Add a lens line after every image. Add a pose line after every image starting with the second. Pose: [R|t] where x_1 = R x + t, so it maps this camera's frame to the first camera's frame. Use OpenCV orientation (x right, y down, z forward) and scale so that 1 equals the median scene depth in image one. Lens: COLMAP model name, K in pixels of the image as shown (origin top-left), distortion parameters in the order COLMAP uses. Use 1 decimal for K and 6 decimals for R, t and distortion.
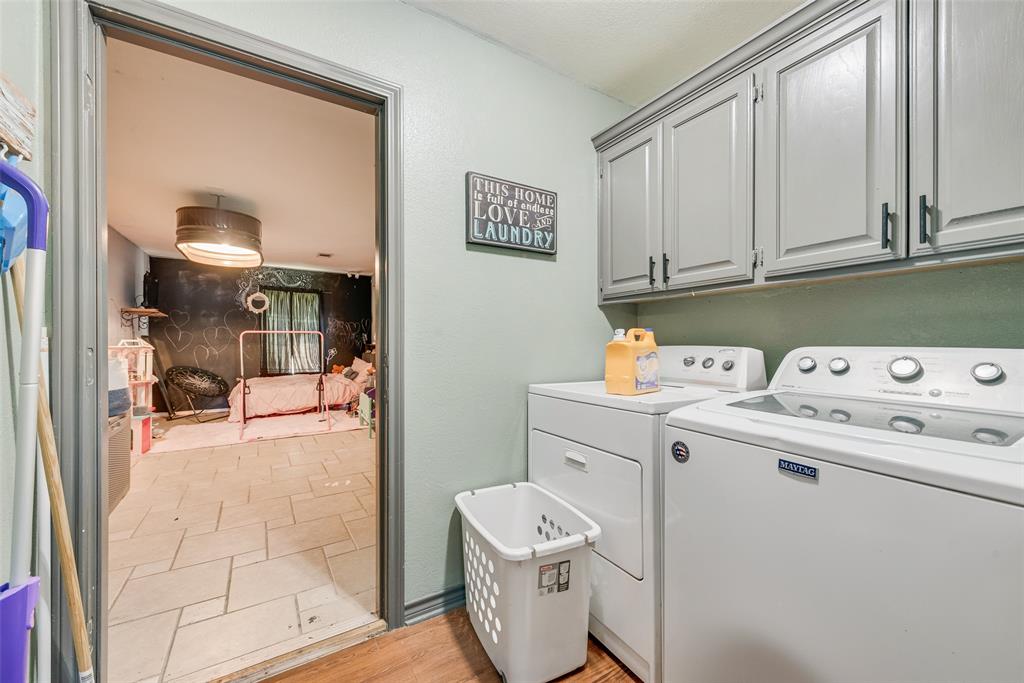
lens RADIAL K [[403.9, 0, 512.4], [0, 403.9, 345.2], [0, 0, 1]] dist [0.003870, 0.000173]
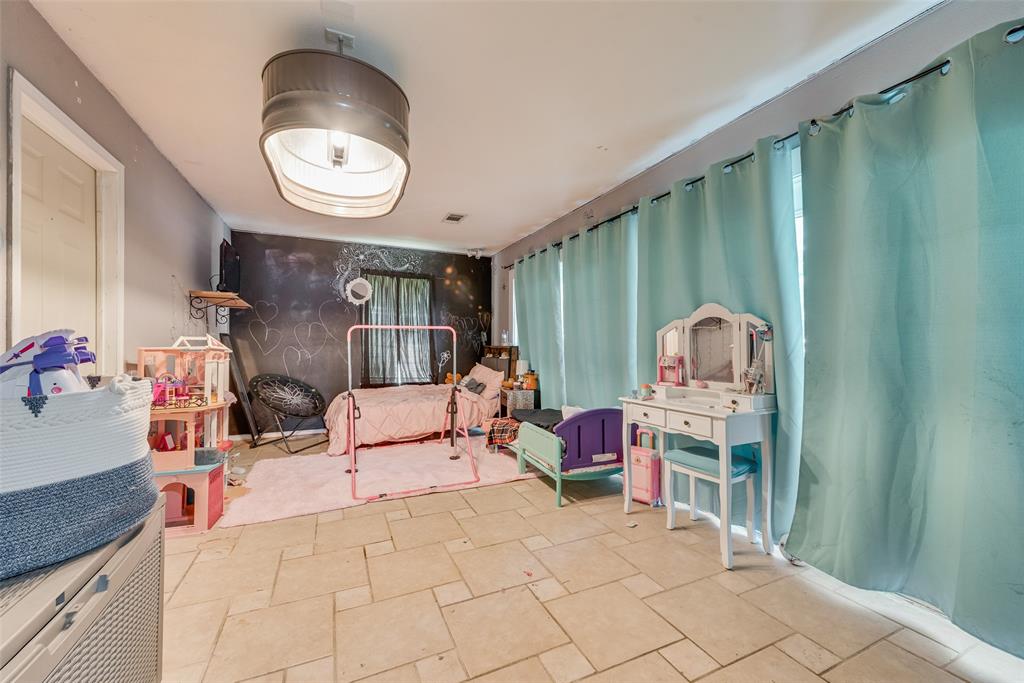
lens RADIAL K [[403.9, 0, 512.4], [0, 403.9, 345.2], [0, 0, 1]] dist [0.003870, 0.000173]
pose [[0.990347, 0.001965, -0.138593, -0.243871], [-0.002817, 0.999978, -0.005952, 0.000956], [0.138578, 0.006285, 0.990332, 0.294237]]
